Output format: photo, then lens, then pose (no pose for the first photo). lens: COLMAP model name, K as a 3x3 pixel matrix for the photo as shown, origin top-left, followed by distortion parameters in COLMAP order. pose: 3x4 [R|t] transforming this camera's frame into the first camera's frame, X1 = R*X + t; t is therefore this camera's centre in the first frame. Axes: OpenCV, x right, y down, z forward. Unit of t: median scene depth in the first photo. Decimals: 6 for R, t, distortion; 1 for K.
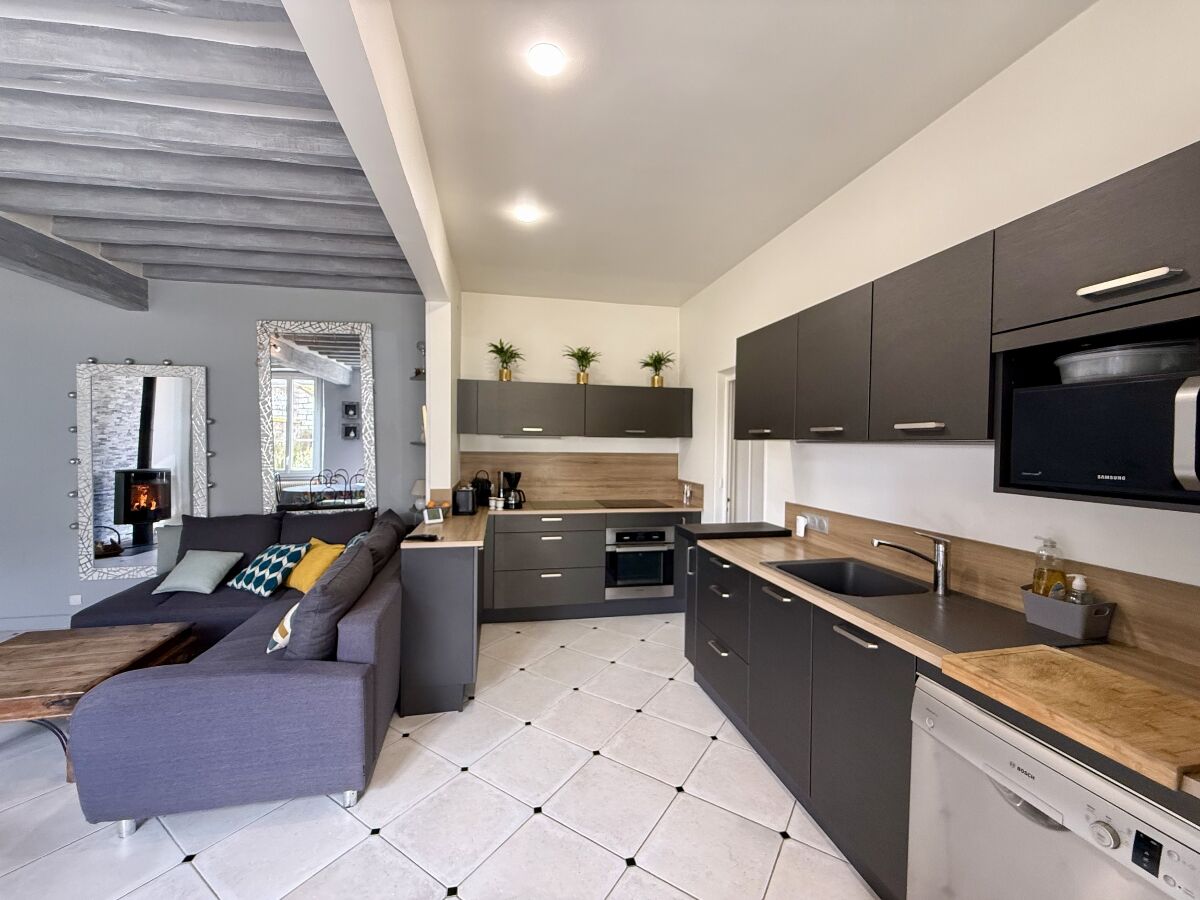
lens RADIAL K [[481.8, 0, 599.5], [0, 481.8, 444.8], [0, 0, 1]] dist [0.000861, -0.000321]
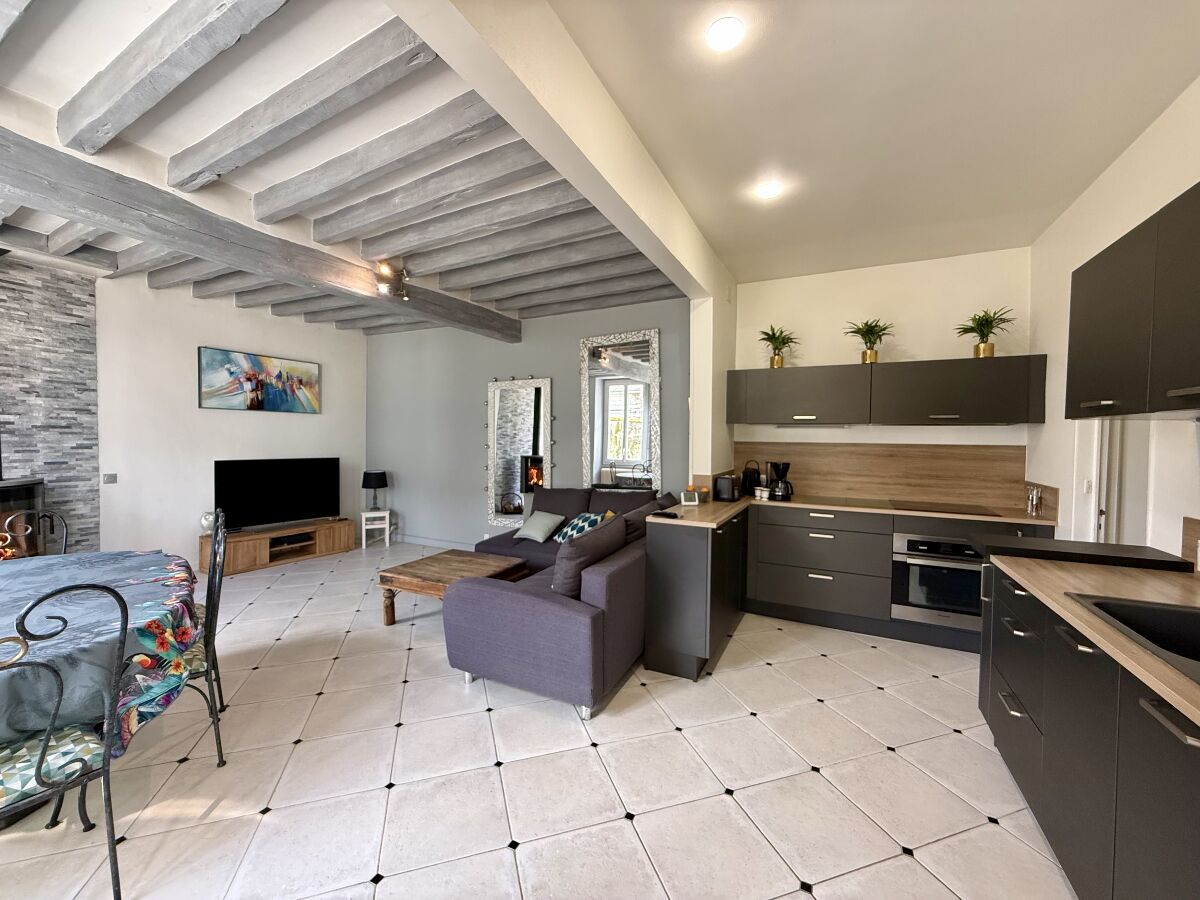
lens RADIAL K [[481.8, 0, 599.9], [0, 481.8, 443.8], [0, 0, 1]] dist [0.000861, -0.000321]
pose [[0.781654, 0.005101, -0.623691, 0.162017], [-0.003946, 0.999987, 0.003234, 0.021553], [0.623700, -0.000067, 0.781664, 0.032326]]
